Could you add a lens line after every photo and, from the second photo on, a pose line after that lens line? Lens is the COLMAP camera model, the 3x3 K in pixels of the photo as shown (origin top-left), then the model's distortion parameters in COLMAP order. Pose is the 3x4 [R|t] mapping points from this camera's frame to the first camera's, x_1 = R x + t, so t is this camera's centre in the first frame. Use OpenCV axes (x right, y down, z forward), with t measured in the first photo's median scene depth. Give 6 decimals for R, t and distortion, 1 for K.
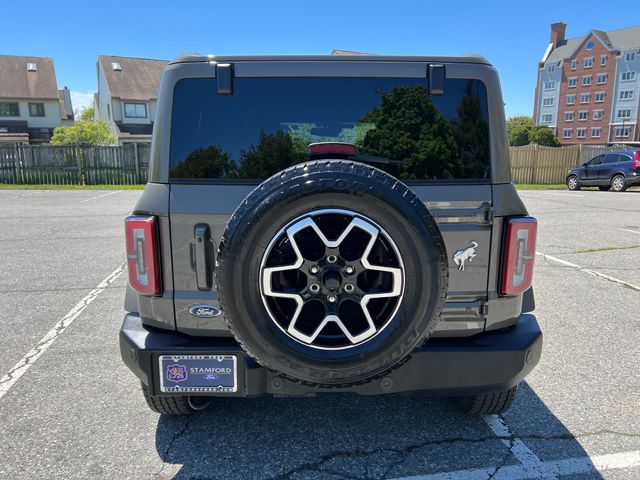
lens RADIAL K [[481.1, 0, 326.3], [0, 481.1, 241.8], [0, 0, 1]] dist [0.056040, -0.061183]
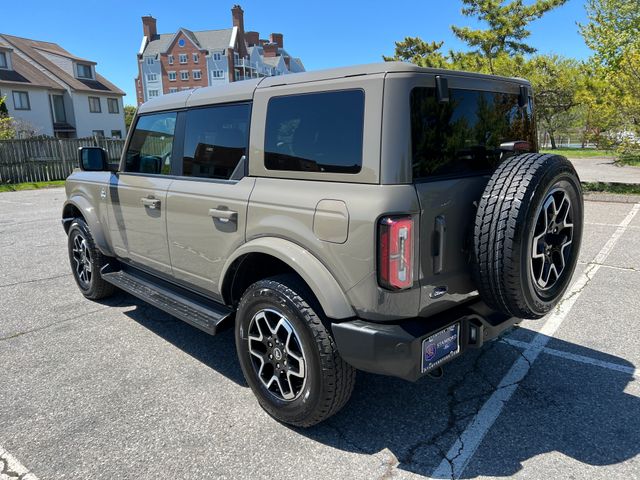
lens RADIAL K [[481.1, 0, 323.5], [0, 481.1, 241.2], [0, 0, 1]] dist [0.056040, -0.061183]
pose [[0.724280, -0.163153, 0.669926, -0.941328], [0.151031, 0.985546, 0.076734, -0.081308], [-0.672762, 0.045603, 0.738452, 0.263000]]
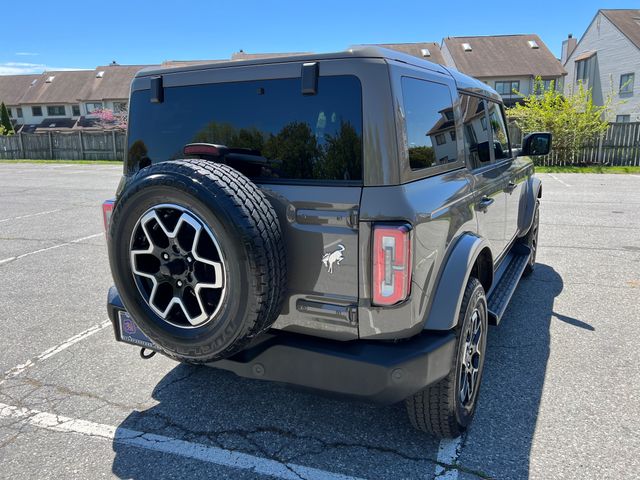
lens RADIAL K [[481.1, 0, 324.1], [0, 481.1, 238.5], [0, 0, 1]] dist [0.056040, -0.061183]
pose [[0.877090, 0.087732, -0.472246, 0.563082], [-0.071514, 0.996071, 0.052224, -0.047055], [0.474973, -0.012033, 0.879918, 0.105075]]
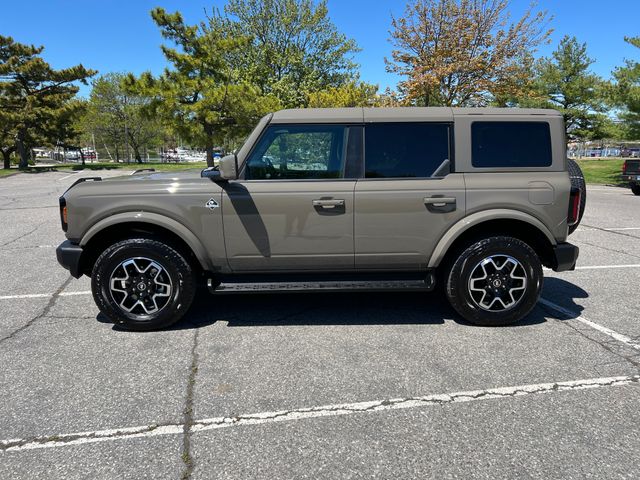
lens RADIAL K [[481.1, 0, 320.5], [0, 481.1, 242.2], [0, 0, 1]] dist [0.056040, -0.061183]
pose [[-0.043047, -0.196527, 0.979553, -1.911863], [0.188503, 0.961254, 0.201139, -0.354296], [-0.981129, 0.193307, -0.004333, 1.664411]]
